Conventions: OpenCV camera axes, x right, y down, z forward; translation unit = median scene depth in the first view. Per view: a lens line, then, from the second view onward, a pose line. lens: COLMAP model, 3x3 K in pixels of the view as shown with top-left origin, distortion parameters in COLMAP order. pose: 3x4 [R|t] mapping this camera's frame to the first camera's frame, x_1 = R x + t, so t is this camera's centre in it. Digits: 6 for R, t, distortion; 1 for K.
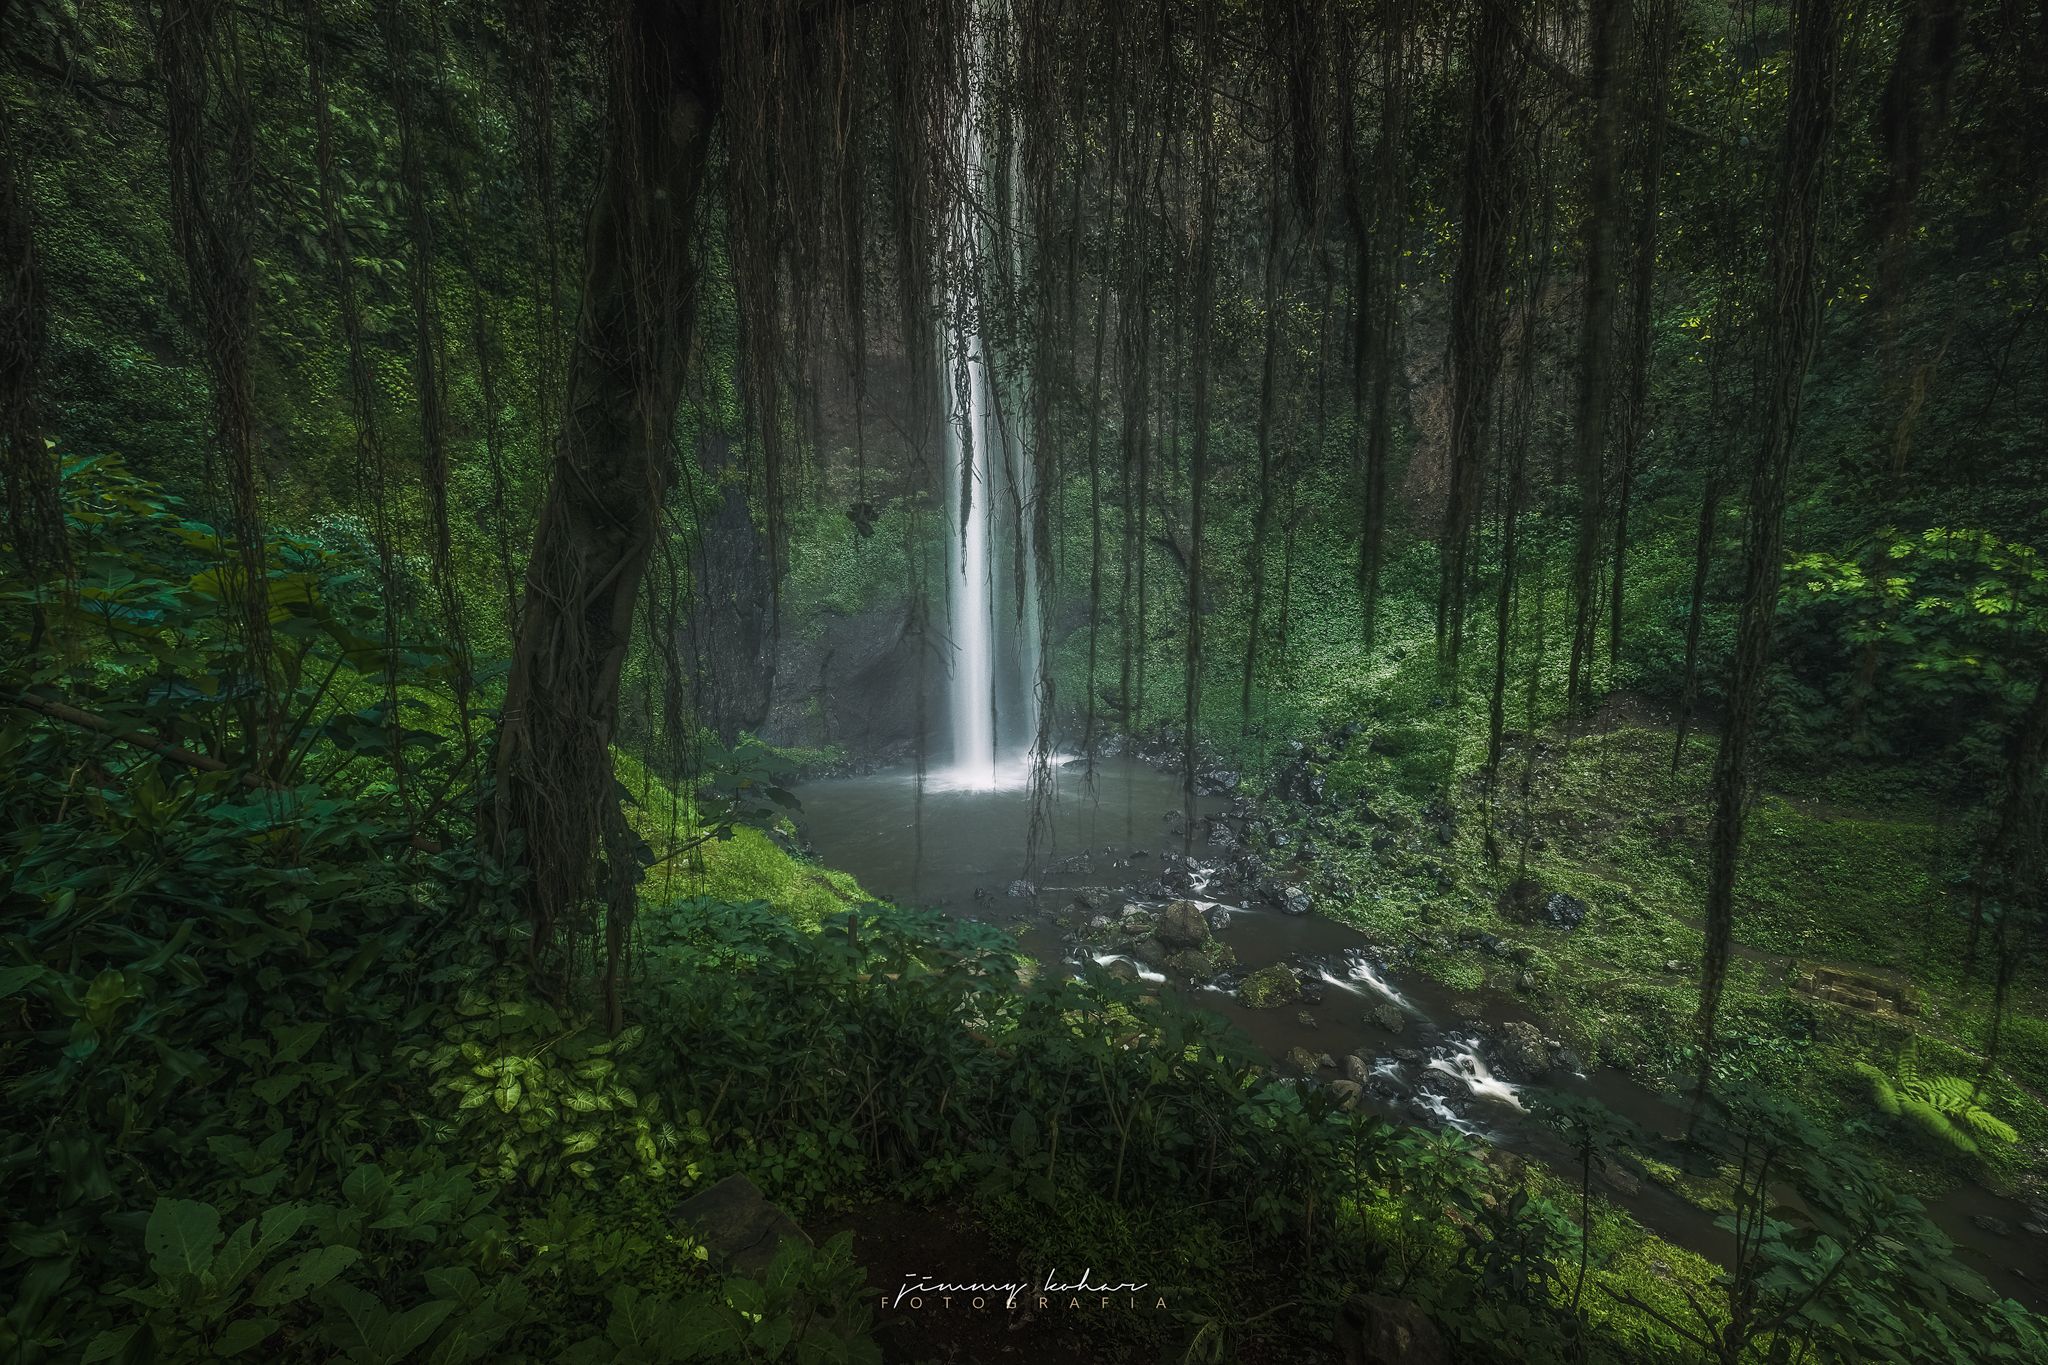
lens RADIAL K [[903.7, 0, 1040.5], [0, 903.7, 689.0], [0, 0, 1]] dist [-0.006031, 0.000779]
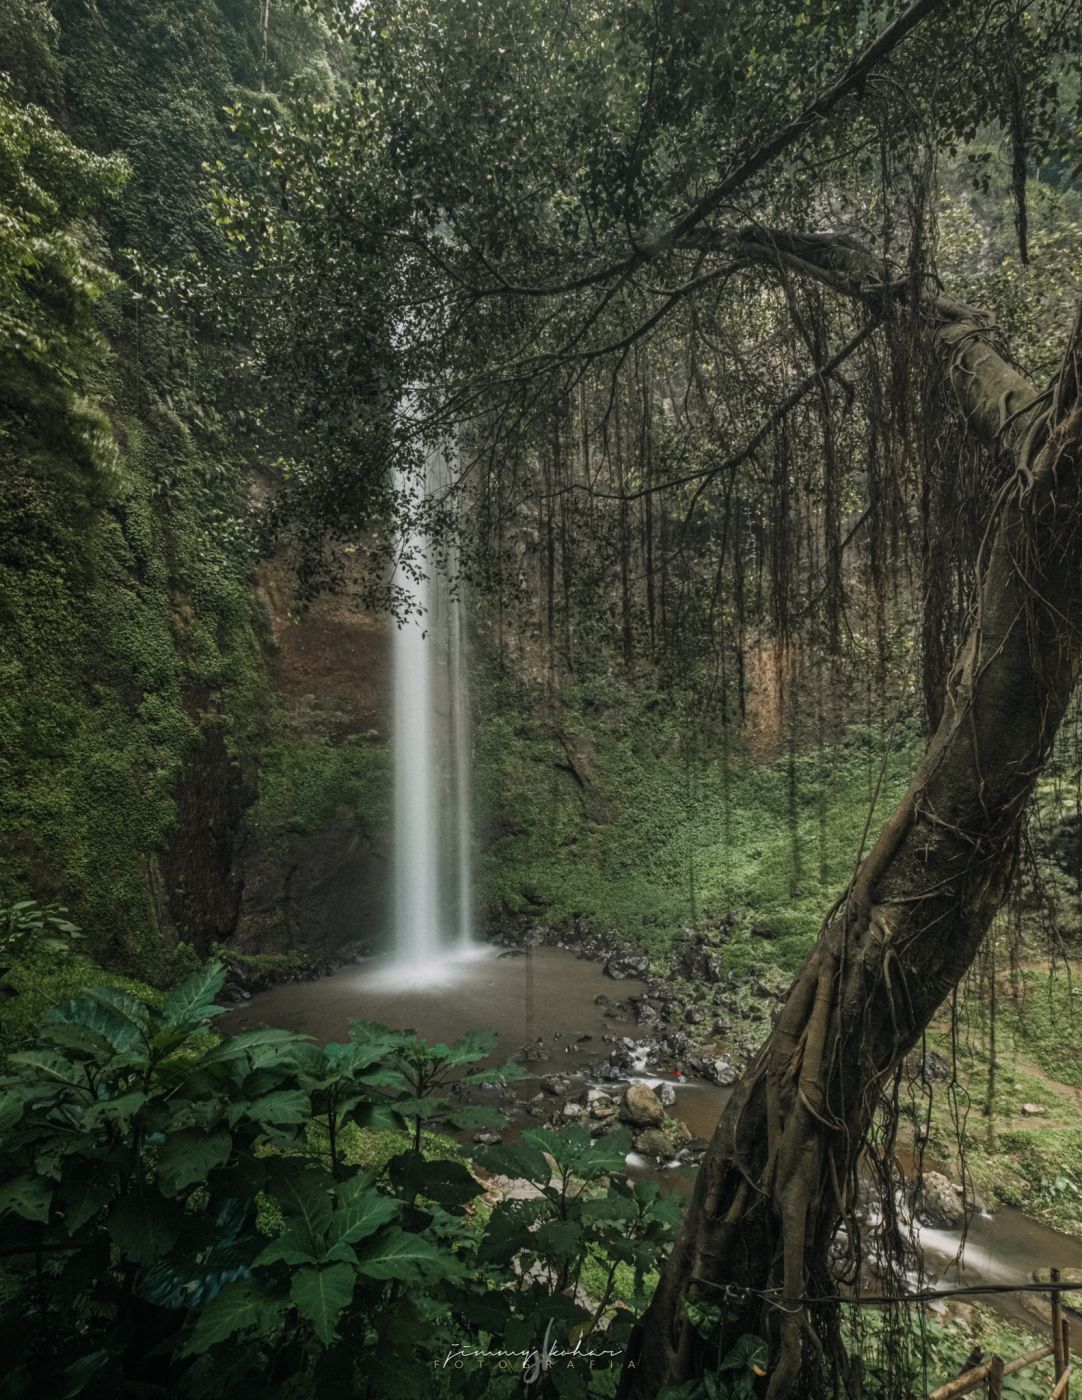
lens RADIAL K [[716.6, 0, 553.0], [0, 716.6, 758.0], [0, 0, 1]] dist [-0.004859, -0.001185]
pose [[0.985516, -0.008487, 0.169369, -0.107773], [0.035608, 0.986838, -0.157741, -0.039649], [-0.165801, 0.161488, 0.972847, 0.050625]]
